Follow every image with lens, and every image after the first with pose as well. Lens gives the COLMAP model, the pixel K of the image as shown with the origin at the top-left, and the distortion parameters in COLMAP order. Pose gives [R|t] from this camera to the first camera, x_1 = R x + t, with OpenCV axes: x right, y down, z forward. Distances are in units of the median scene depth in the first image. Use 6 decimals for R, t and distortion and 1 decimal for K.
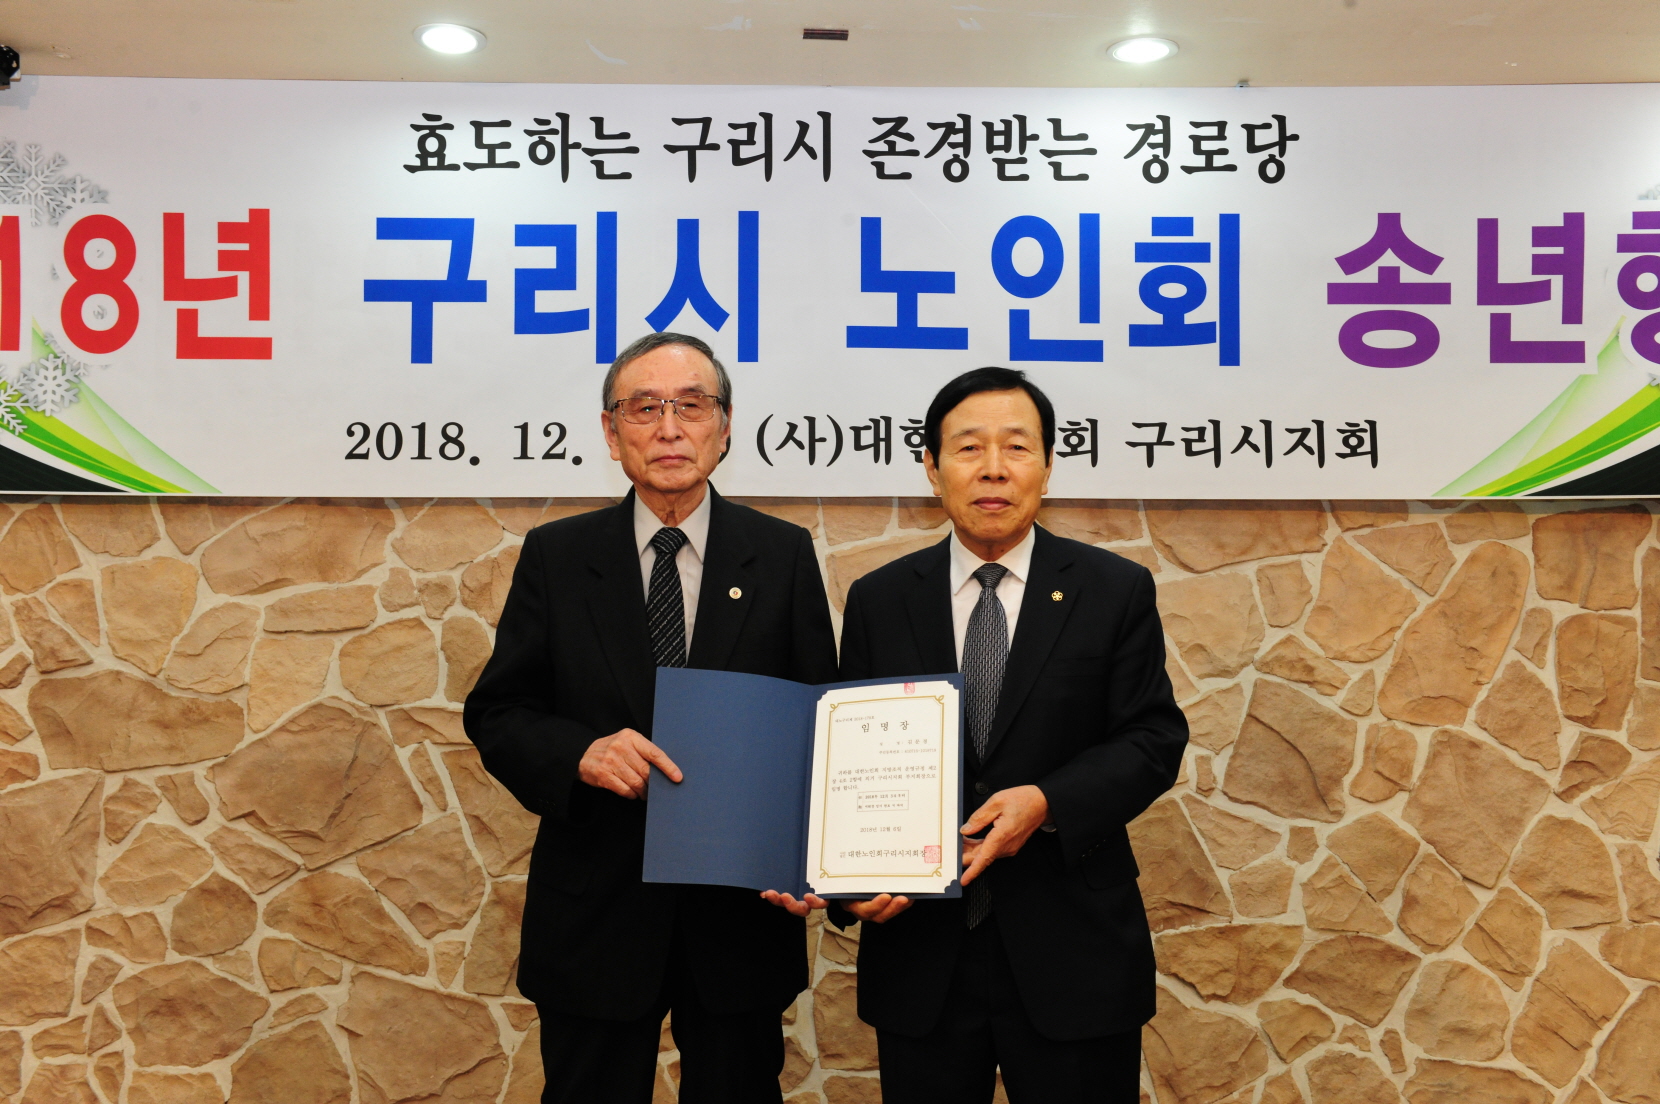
lens RADIAL K [[1936.7, 0, 830.0], [0, 1936.7, 552.0], [0, 0, 1]] dist [0.071301, 0.023476]
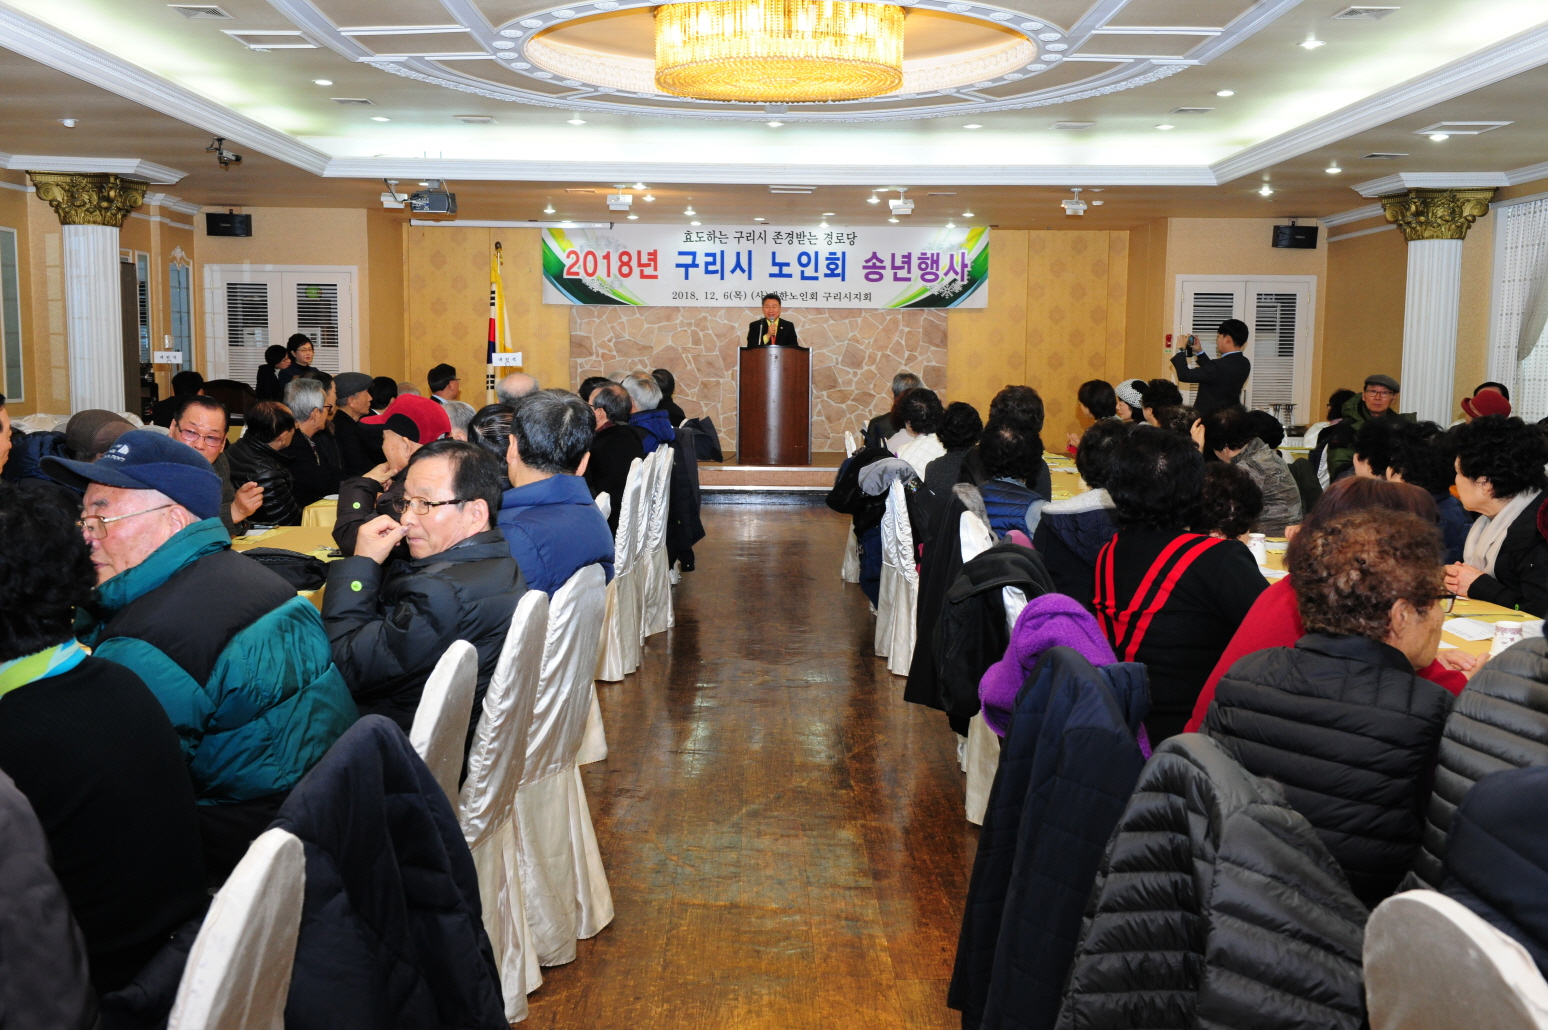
lens RADIAL K [[1544.6, 0, 770.8], [0, 1544.6, 521.7], [0, 0, 1]] dist [0.029557, 0.013907]
pose [[0.999950, 0.008813, -0.004815, 0.039372], [-0.007673, 0.979780, 0.199928, -0.290147], [0.006479, -0.199881, 0.979799, -3.147617]]
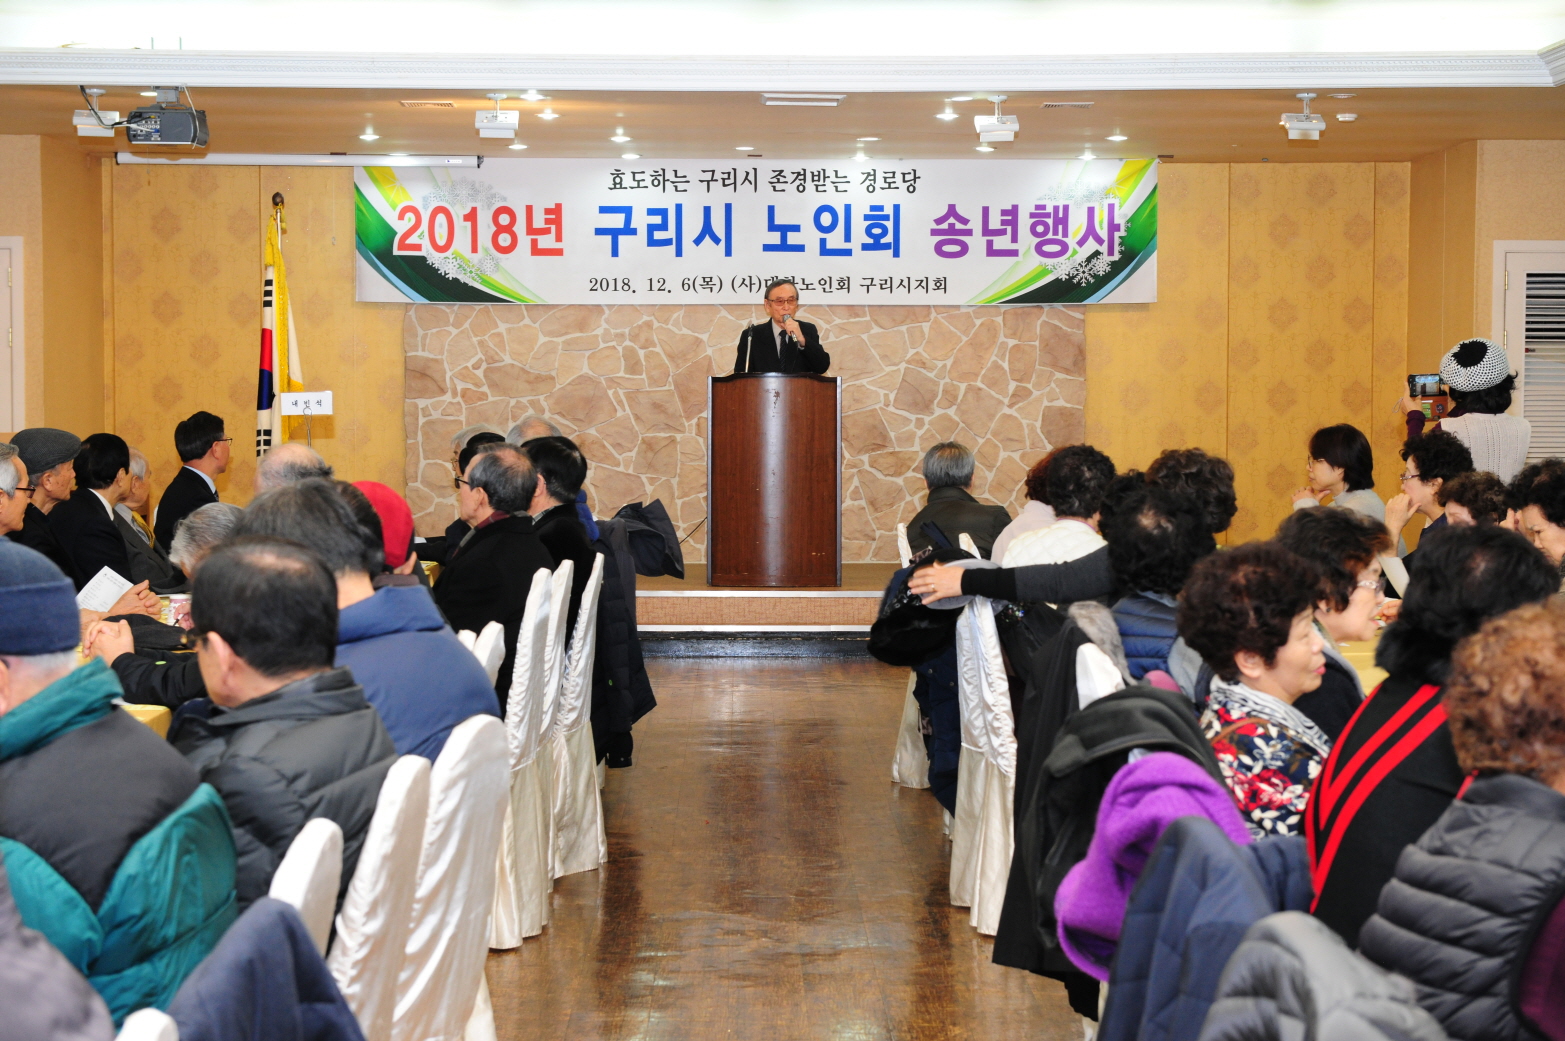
lens RADIAL K [[2929.5, 0, 782.5], [0, 2929.5, 520.5], [0, 0, 1]] dist [0.120000, -0.173927]
pose [[1.000000, 0.000129, -0.000561, 0.040369], [-0.000050, 0.990344, 0.138634, -0.312006], [0.000574, -0.138634, 0.990344, -3.342860]]
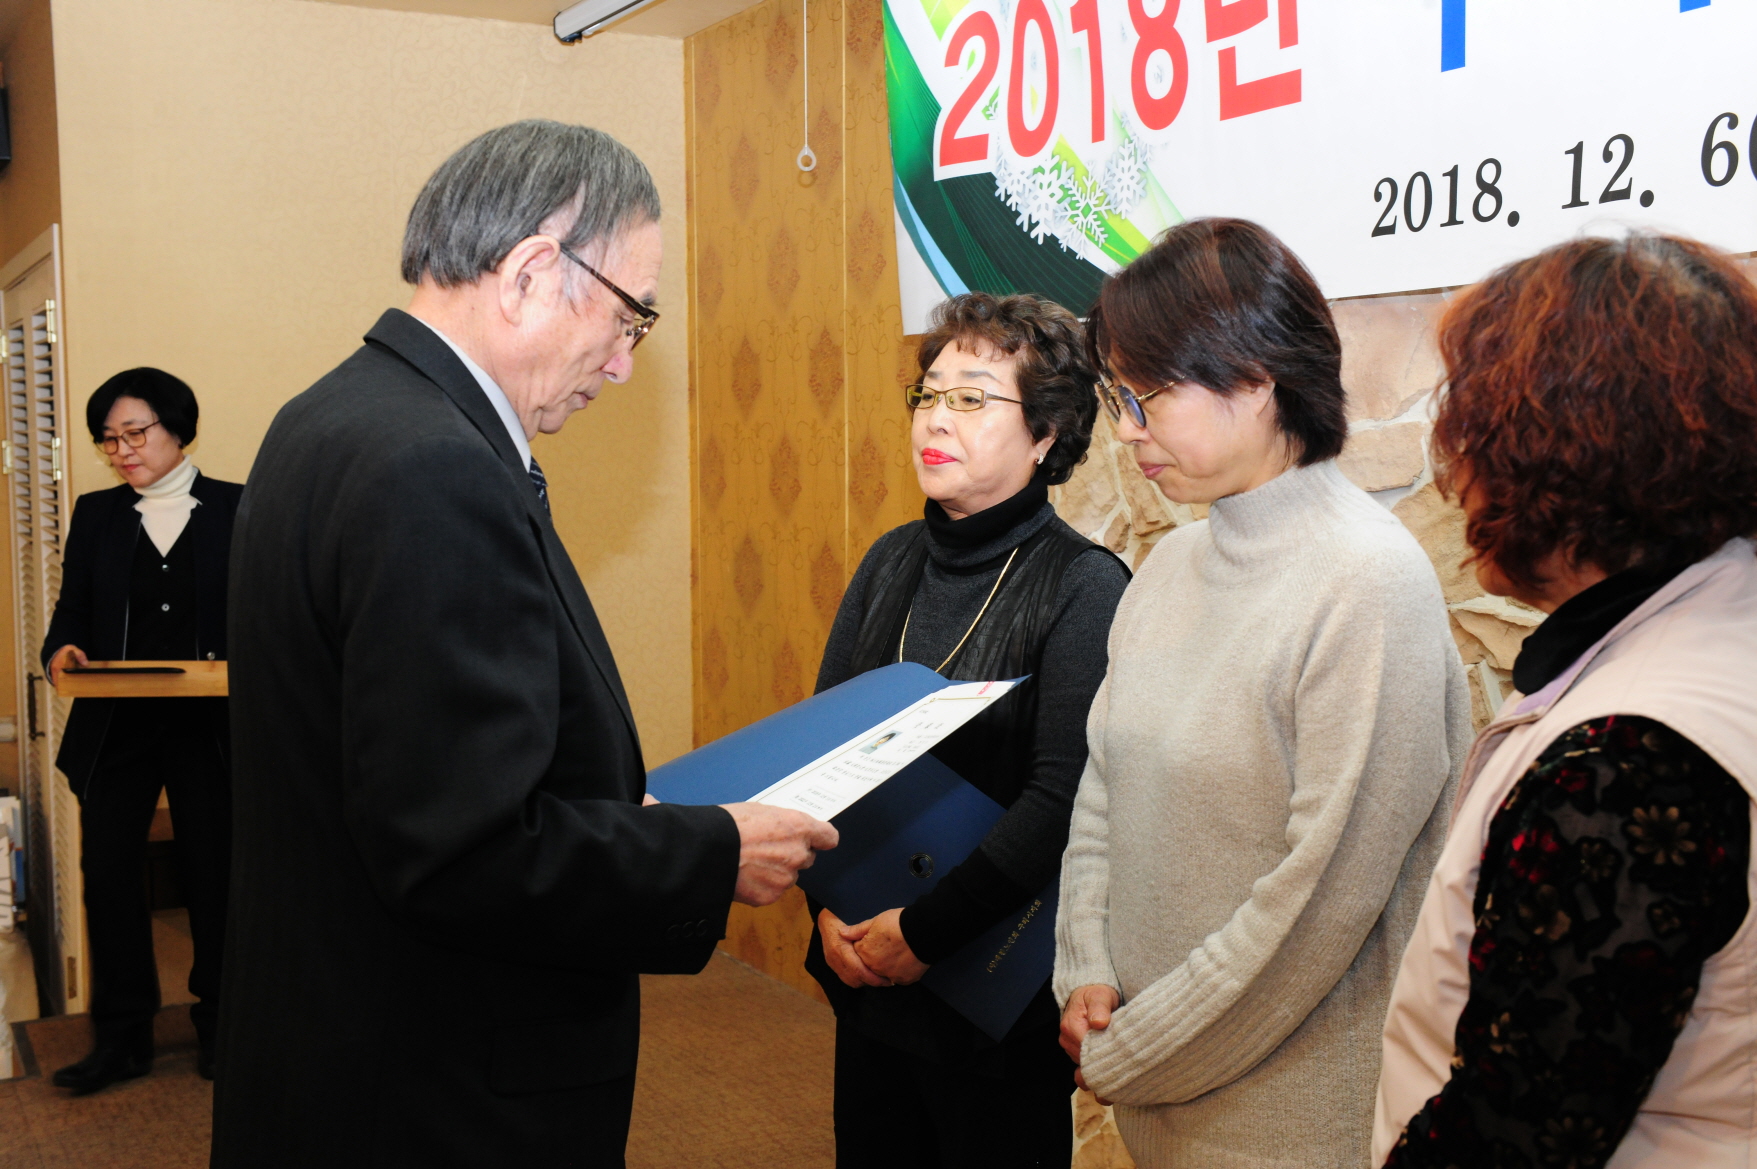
lens RADIAL K [[2026.1, 0, 878.5], [0, 2026.1, 584.5], [0, 0, 1]] dist [0.105670, -0.006273]
pose [[0.453455, 0.059281, -0.889306, 0.305821], [0.084863, 0.990381, 0.109290, -0.020303], [0.887230, -0.125027, 0.444062, 0.517168]]
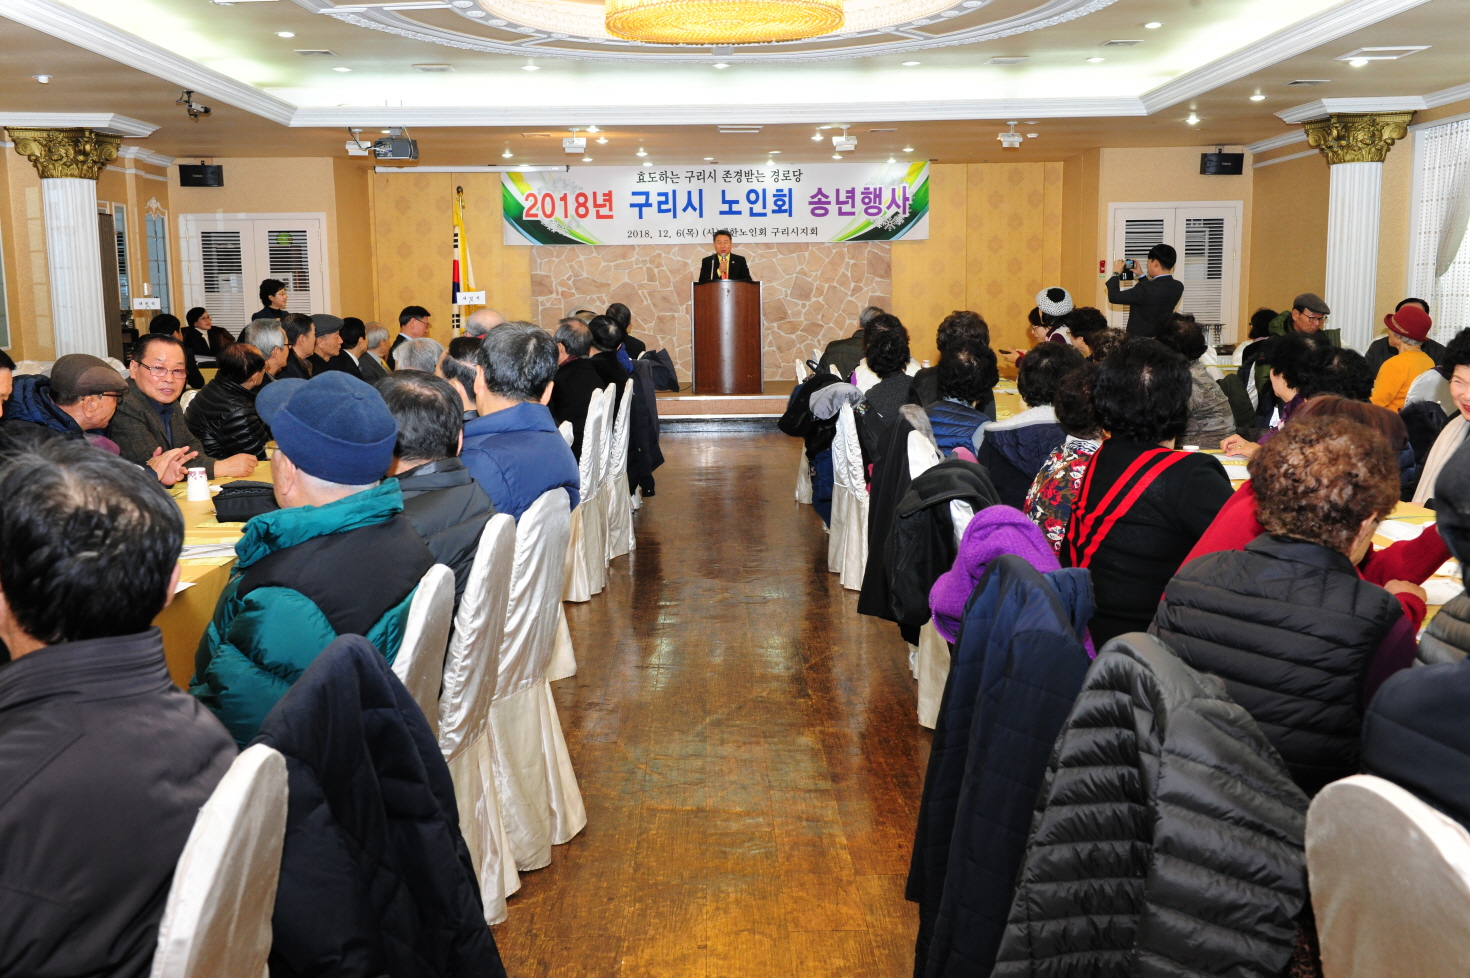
lens RADIAL K [[1465.1, 0, 729.0], [0, 1465.1, 495.4], [0, 0, 1]] dist [0.027184, 0.020196]
pose [[0.999888, -0.014471, -0.003694, 0.039257], [0.014933, 0.972983, 0.230393, -0.284848], [0.000260, -0.230423, 0.973091, -3.139597]]
